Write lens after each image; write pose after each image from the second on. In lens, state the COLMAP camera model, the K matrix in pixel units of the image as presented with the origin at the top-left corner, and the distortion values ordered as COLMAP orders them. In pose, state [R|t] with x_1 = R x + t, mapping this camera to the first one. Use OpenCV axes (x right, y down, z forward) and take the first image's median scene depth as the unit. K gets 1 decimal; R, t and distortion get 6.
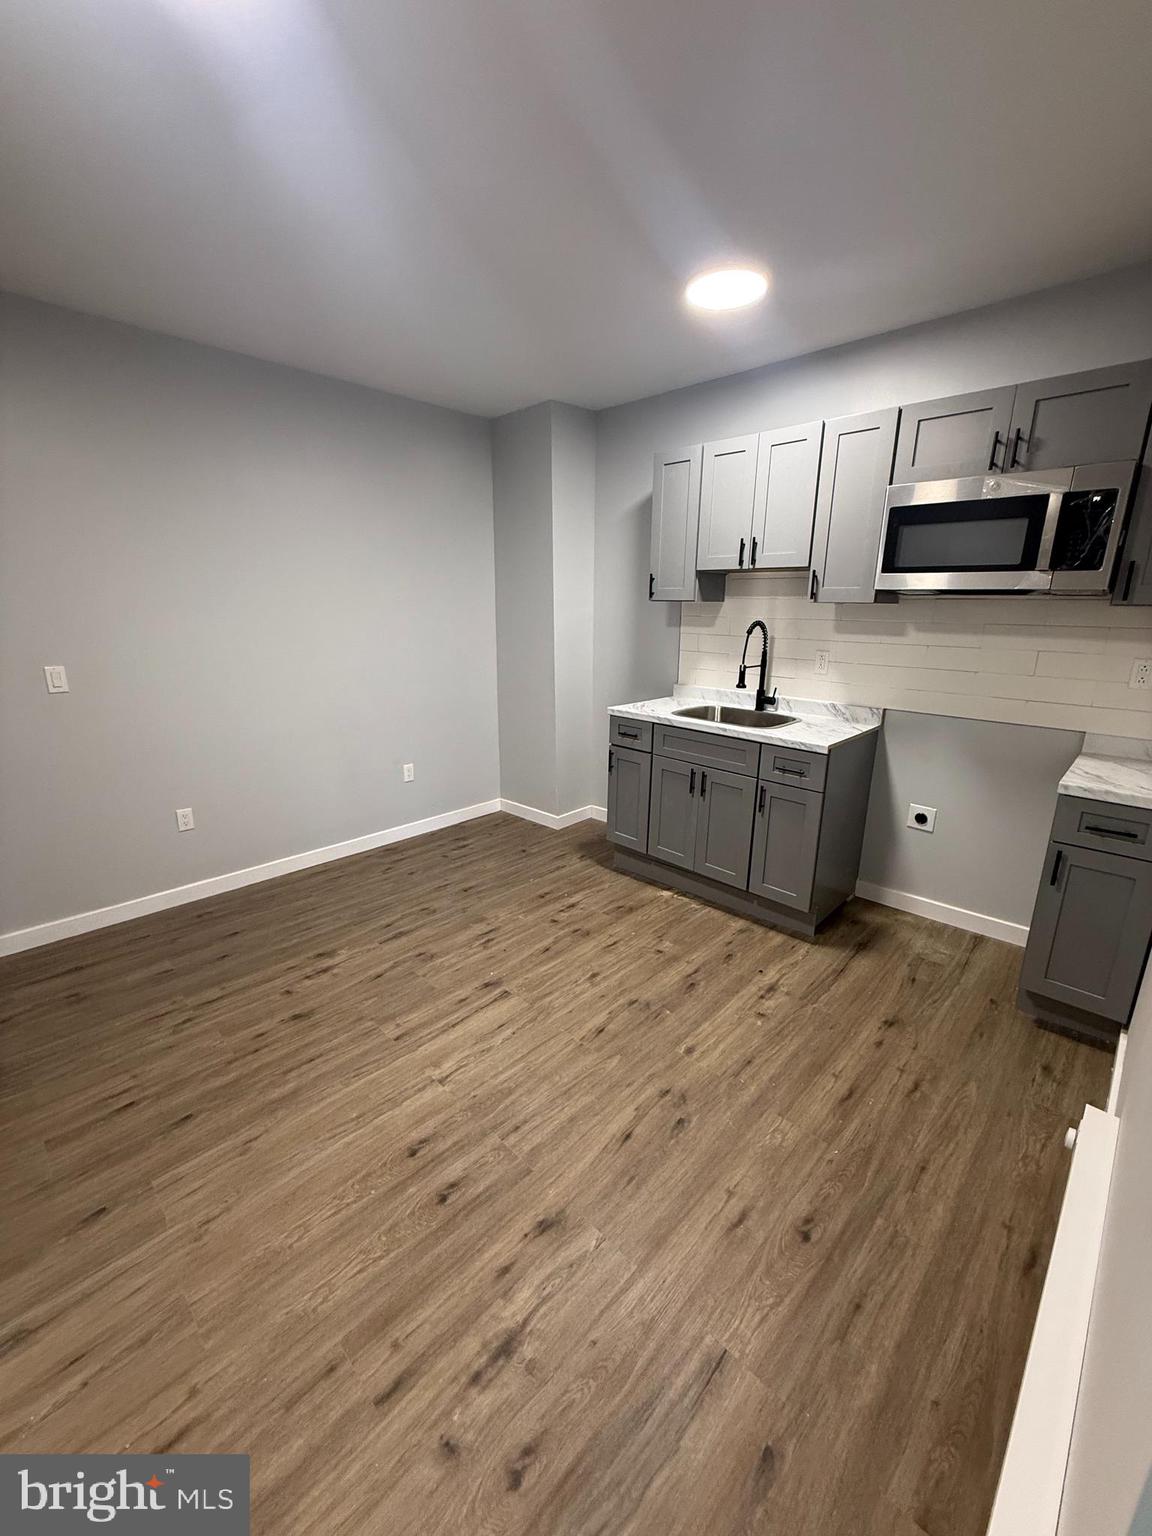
lens RADIAL K [[609.9, 0, 575.3], [0, 609.9, 763.3], [0, 0, 1]] dist [-0.000875, -0.000052]
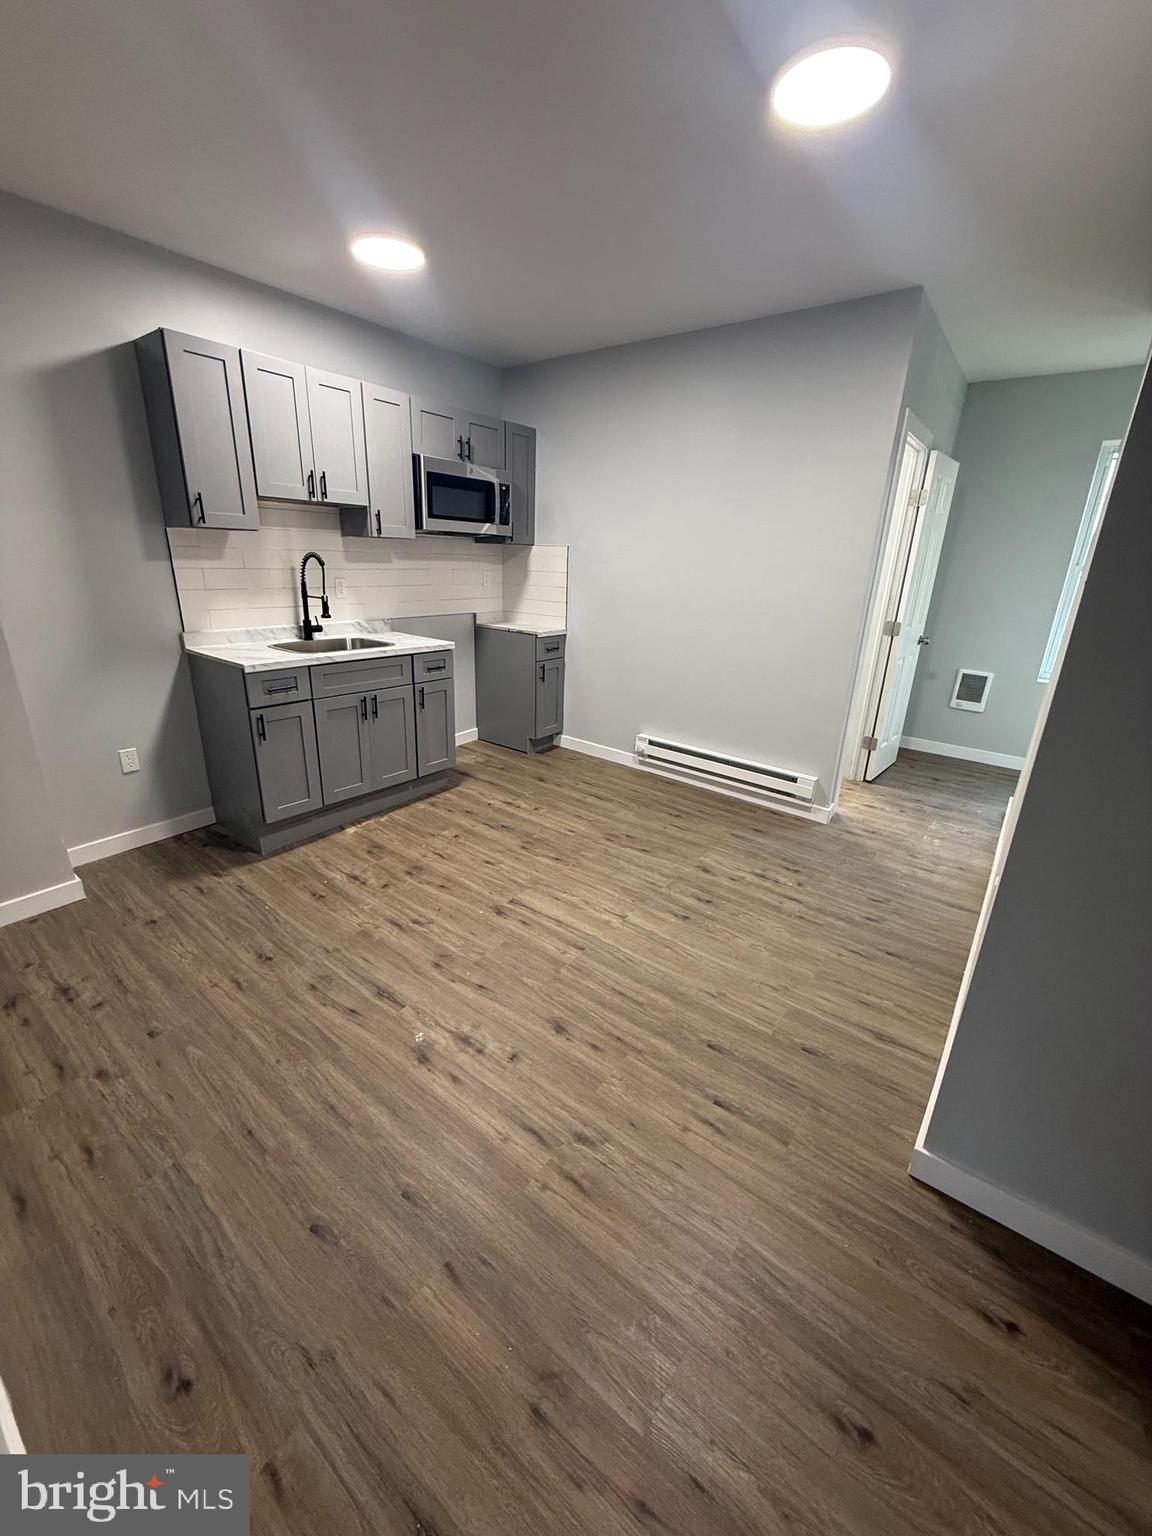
lens RADIAL K [[609.9, 0, 575.3], [0, 609.9, 763.3], [0, 0, 1]] dist [-0.000875, -0.000052]
pose [[-0.111850, -0.335403, 0.935411, -1.082868], [0.219604, 0.909702, 0.352444, -0.219723], [-0.969156, 0.244841, -0.028094, 0.858518]]
